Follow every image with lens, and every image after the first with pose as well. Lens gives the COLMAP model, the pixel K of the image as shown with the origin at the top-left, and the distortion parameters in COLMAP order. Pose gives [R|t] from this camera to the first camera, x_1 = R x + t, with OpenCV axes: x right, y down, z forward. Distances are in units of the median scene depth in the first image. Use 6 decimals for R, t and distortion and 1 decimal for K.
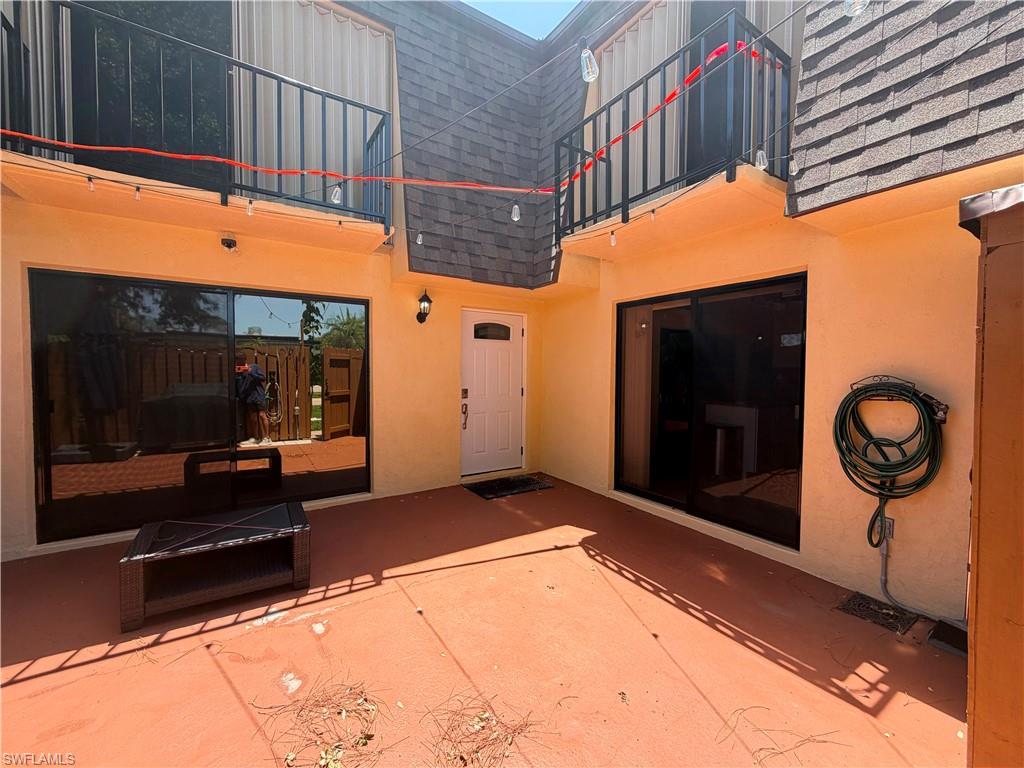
lens RADIAL K [[408.5, 0, 512.4], [0, 408.5, 382.2], [0, 0, 1]] dist [0.000166, -0.000069]
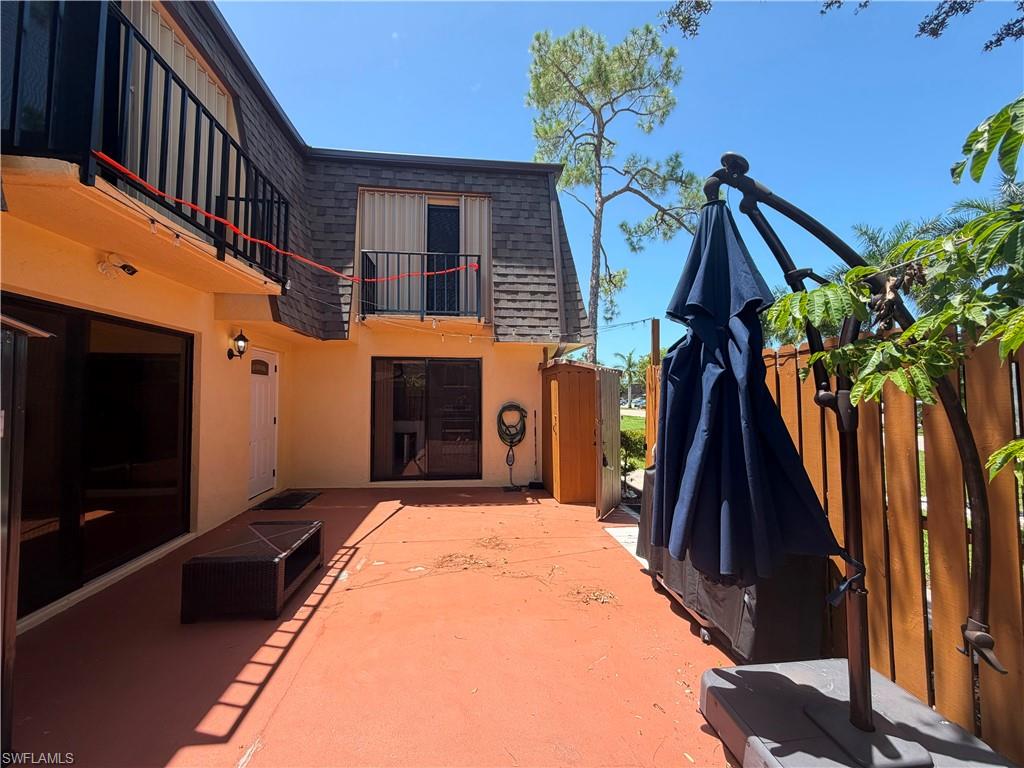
lens RADIAL K [[408.5, 0, 511.4], [0, 408.5, 379.6], [0, 0, 1]] dist [0.000166, -0.000069]
pose [[0.436443, 0.028411, 0.899283, -1.597251], [0.029912, 0.998491, -0.046062, -0.041096], [-0.899235, 0.047003, 0.434934, -0.210238]]
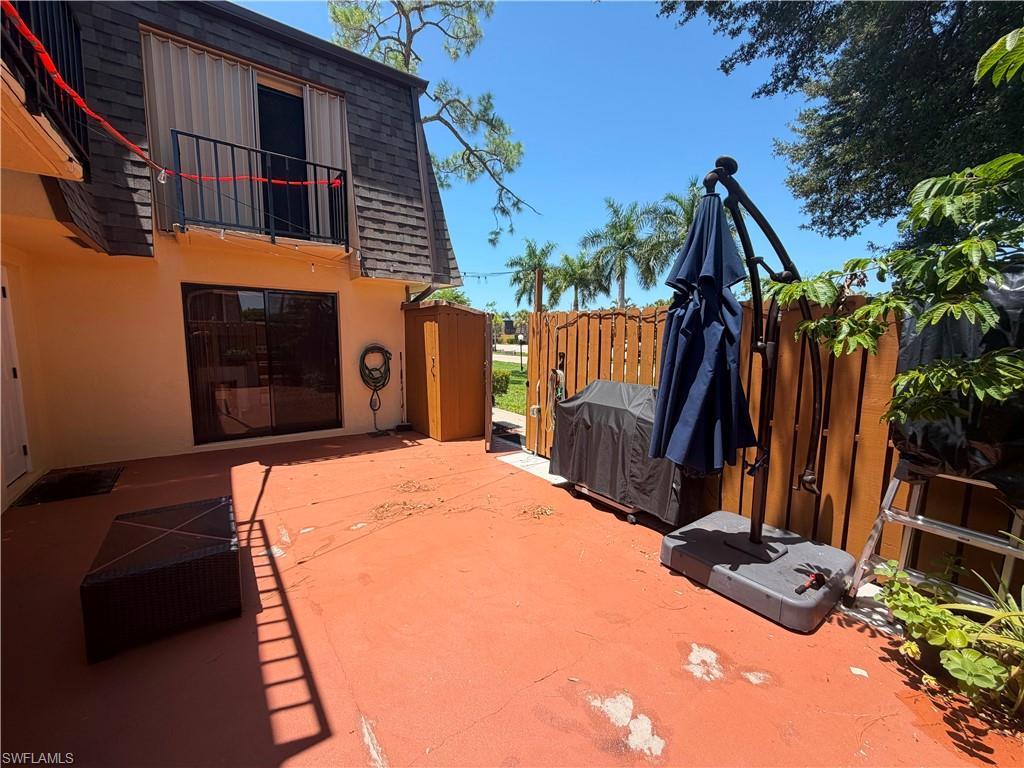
lens RADIAL K [[408.5, 0, 511.3], [0, 408.5, 379.3], [0, 0, 1]] dist [0.000166, -0.000069]
pose [[-0.072961, -0.115735, 0.990597, -1.745778], [0.018462, 0.992917, 0.117366, -0.079203], [-0.997164, 0.026851, -0.070308, 0.335793]]
